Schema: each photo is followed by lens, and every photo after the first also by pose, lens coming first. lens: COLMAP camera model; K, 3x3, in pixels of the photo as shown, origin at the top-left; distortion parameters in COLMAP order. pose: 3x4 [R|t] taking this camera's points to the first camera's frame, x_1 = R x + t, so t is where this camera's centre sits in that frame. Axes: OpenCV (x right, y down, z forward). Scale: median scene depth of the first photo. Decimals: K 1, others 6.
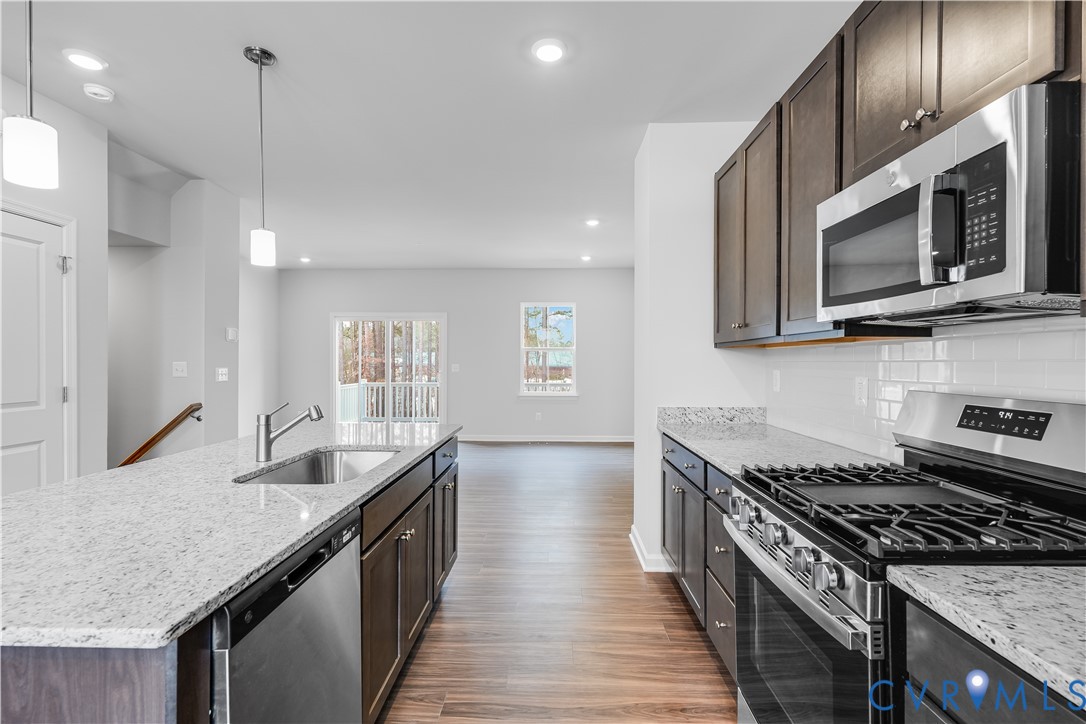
lens RADIAL K [[504.2, 0, 543.0], [0, 504.2, 362.0], [0, 0, 1]] dist [0.001295, 0.000164]
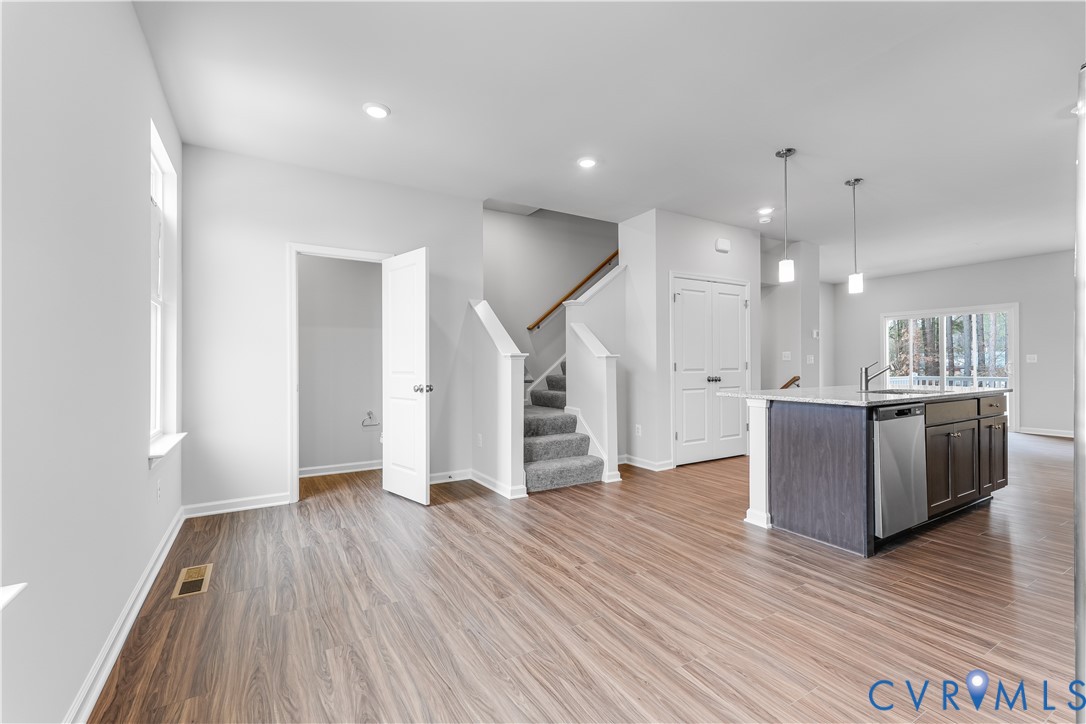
lens RADIAL K [[470.0, 0, 543.0], [0, 470.0, 362.0], [0, 0, 1]] dist [0.012035, 0.000167]
pose [[0.540436, -0.009604, -0.841330, 0.254550], [0.003904, 0.999953, -0.008907, 0.066221], [0.841376, 0.001529, 0.540448, -0.808314]]
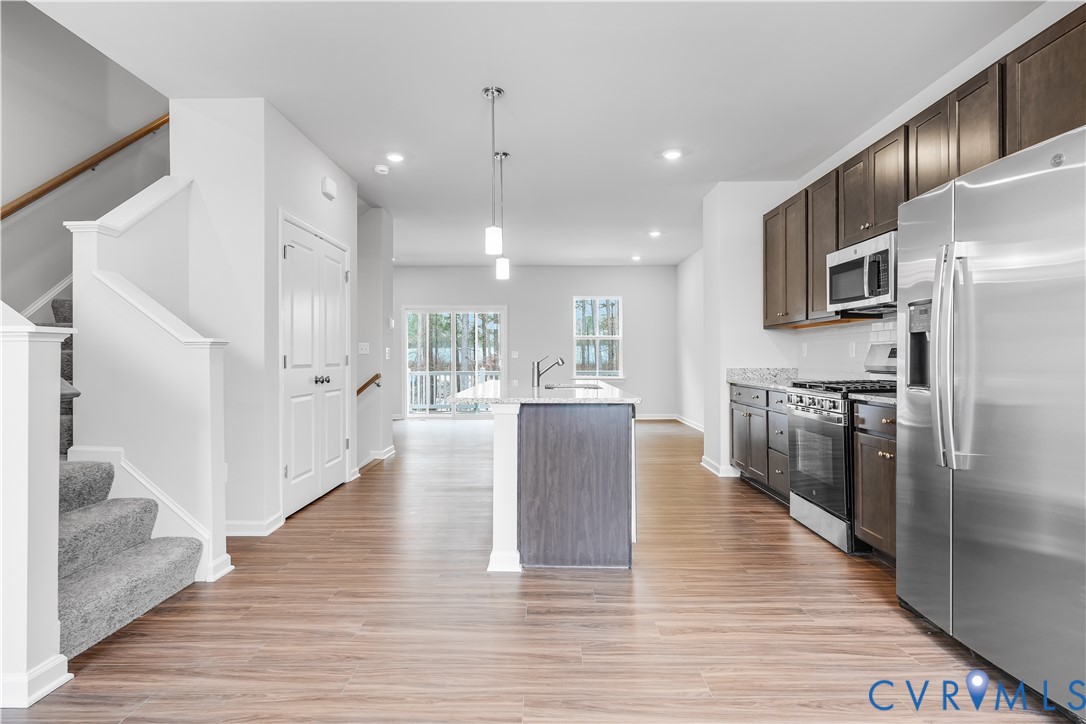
lens RADIAL K [[576.4, 0, 540.8], [0, 576.4, 355.6], [0, 0, 1]] dist [0.000873, -0.000593]
pose [[0.999796, -0.004074, 0.019789, -0.408703], [0.004219, 0.999965, -0.007258, 0.068309], [-0.019759, 0.007340, 0.999778, -0.807605]]
